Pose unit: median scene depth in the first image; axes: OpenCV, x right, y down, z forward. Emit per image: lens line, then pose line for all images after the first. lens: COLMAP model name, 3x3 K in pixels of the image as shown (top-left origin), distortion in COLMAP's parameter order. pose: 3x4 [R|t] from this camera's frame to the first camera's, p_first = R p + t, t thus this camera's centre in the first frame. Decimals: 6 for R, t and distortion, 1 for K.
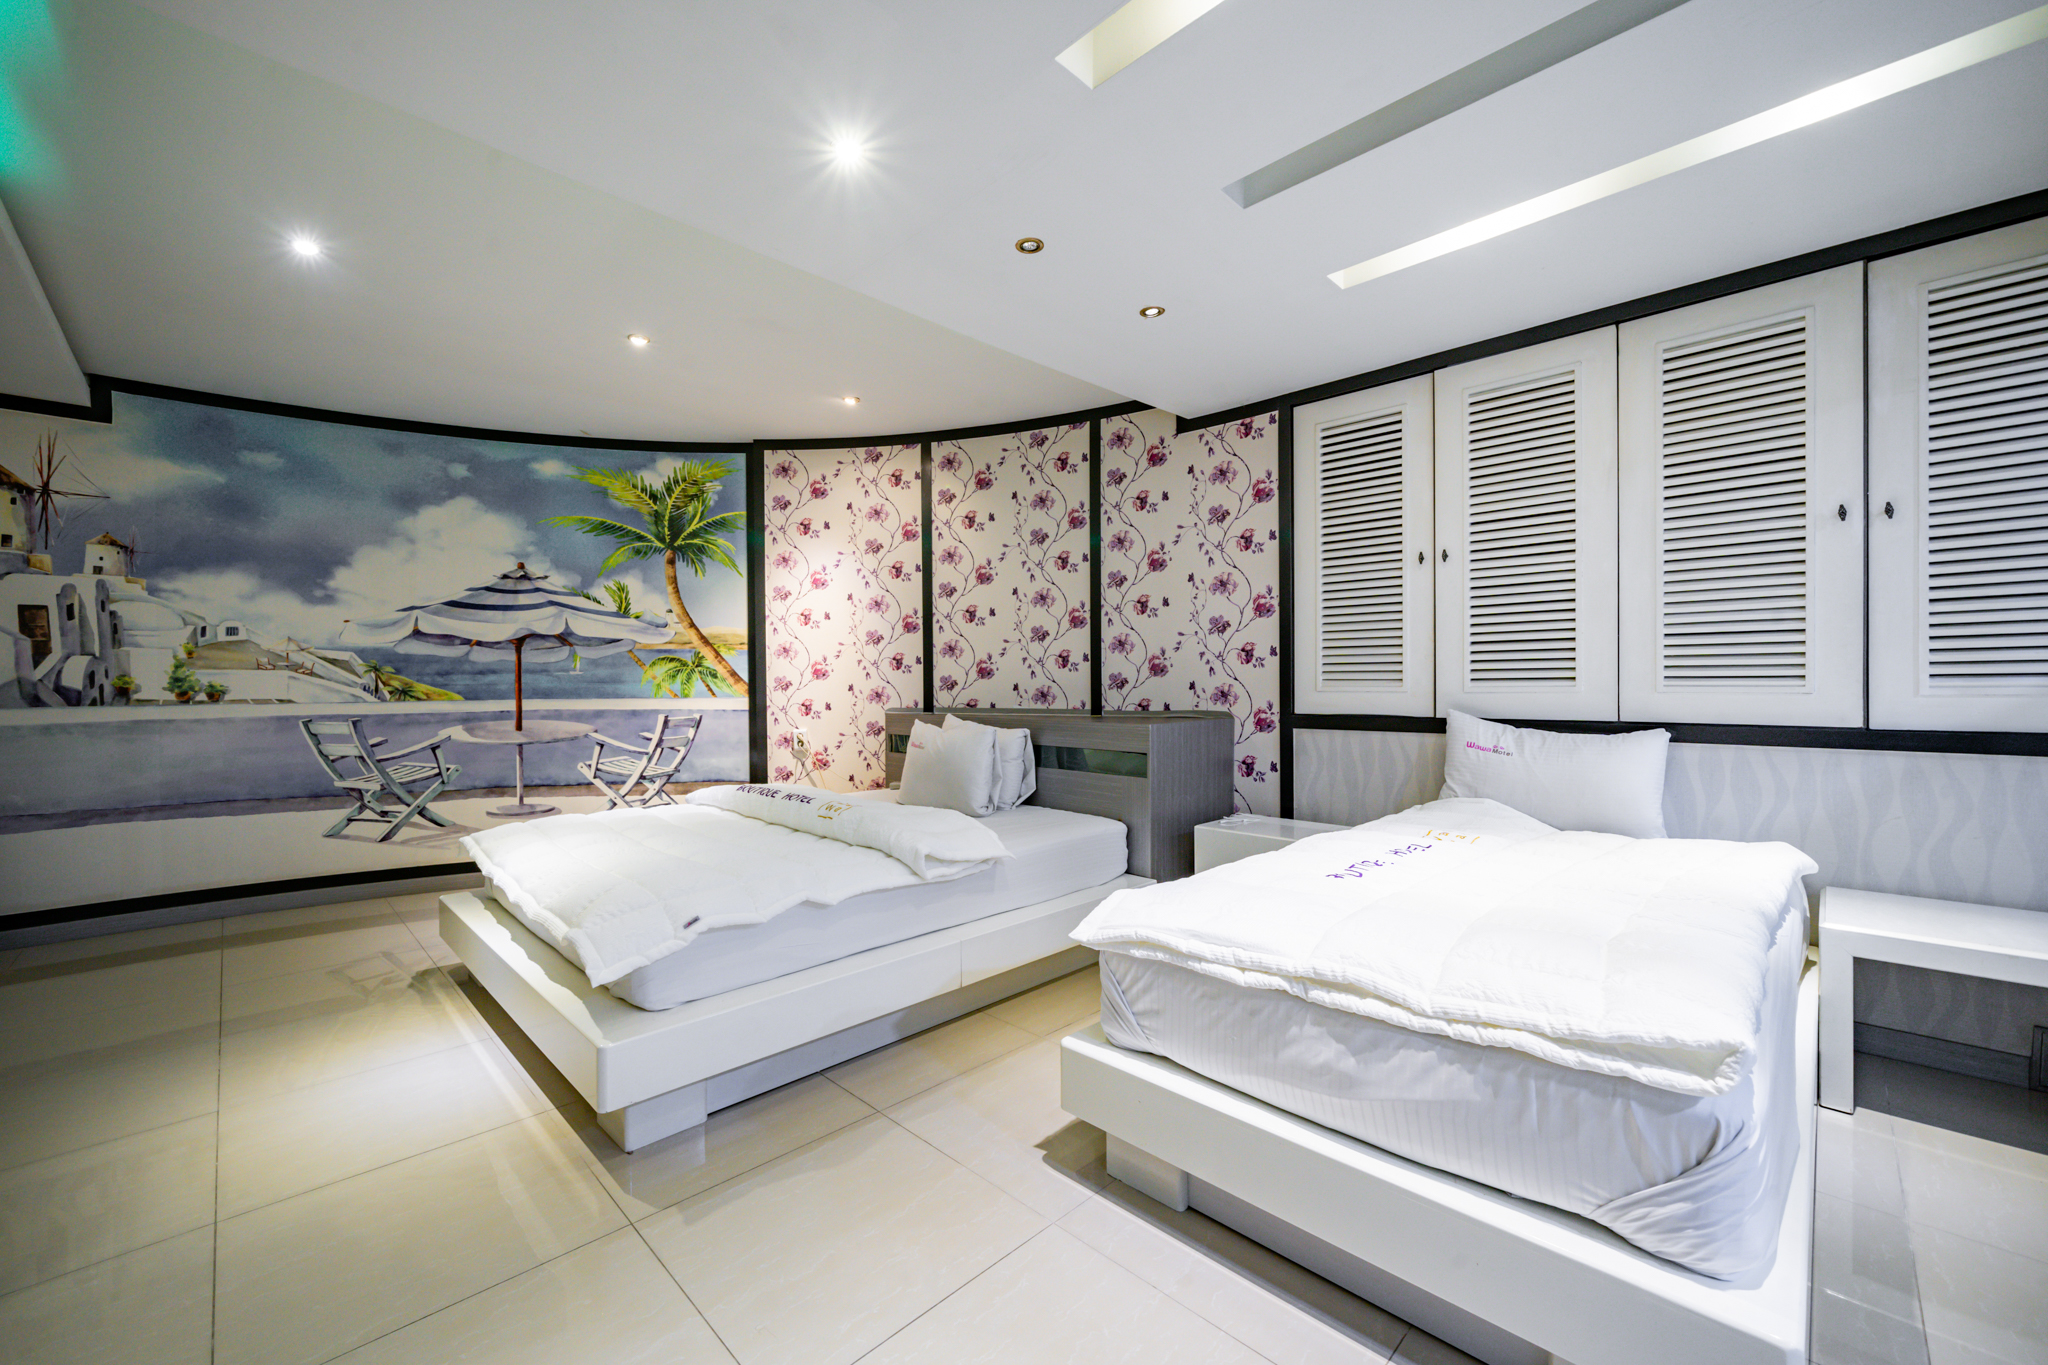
lens RADIAL K [[808.6, 0, 1022.8], [0, 808.6, 689.7], [0, 0, 1]] dist [-0.020304, 0.000267]
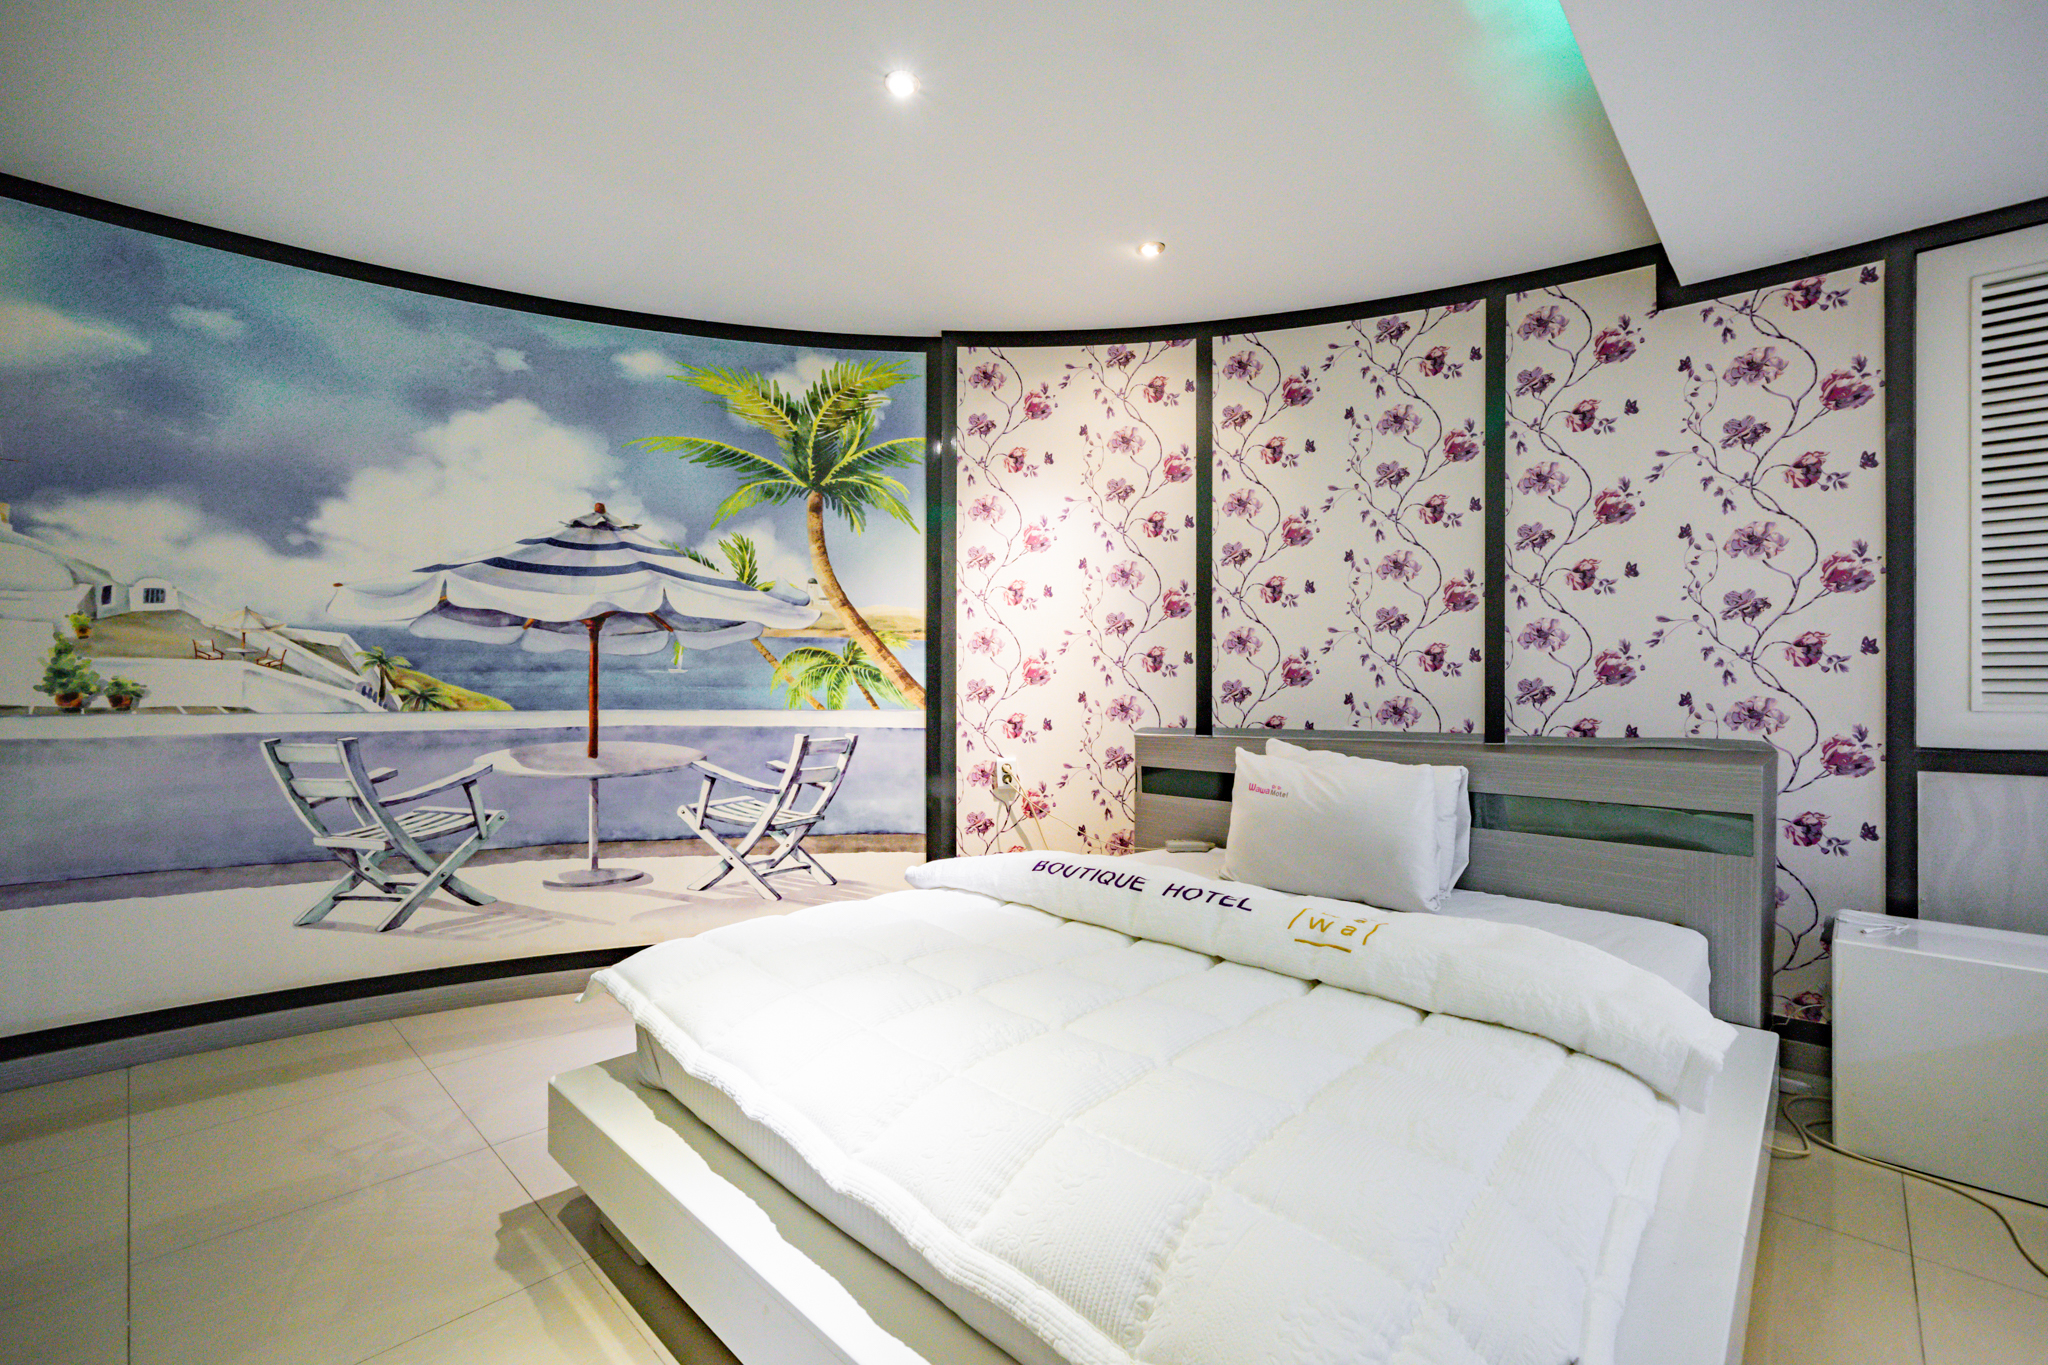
lens RADIAL K [[884.1, 0, 1025.3], [0, 884.1, 687.5], [0, 0, 1]] dist [-0.011871, -0.000251]
pose [[0.999872, 0.009989, 0.012465, -0.298781], [-0.009828, 0.999868, -0.012959, -0.000502], [-0.012593, 0.012834, 0.999838, 0.285121]]
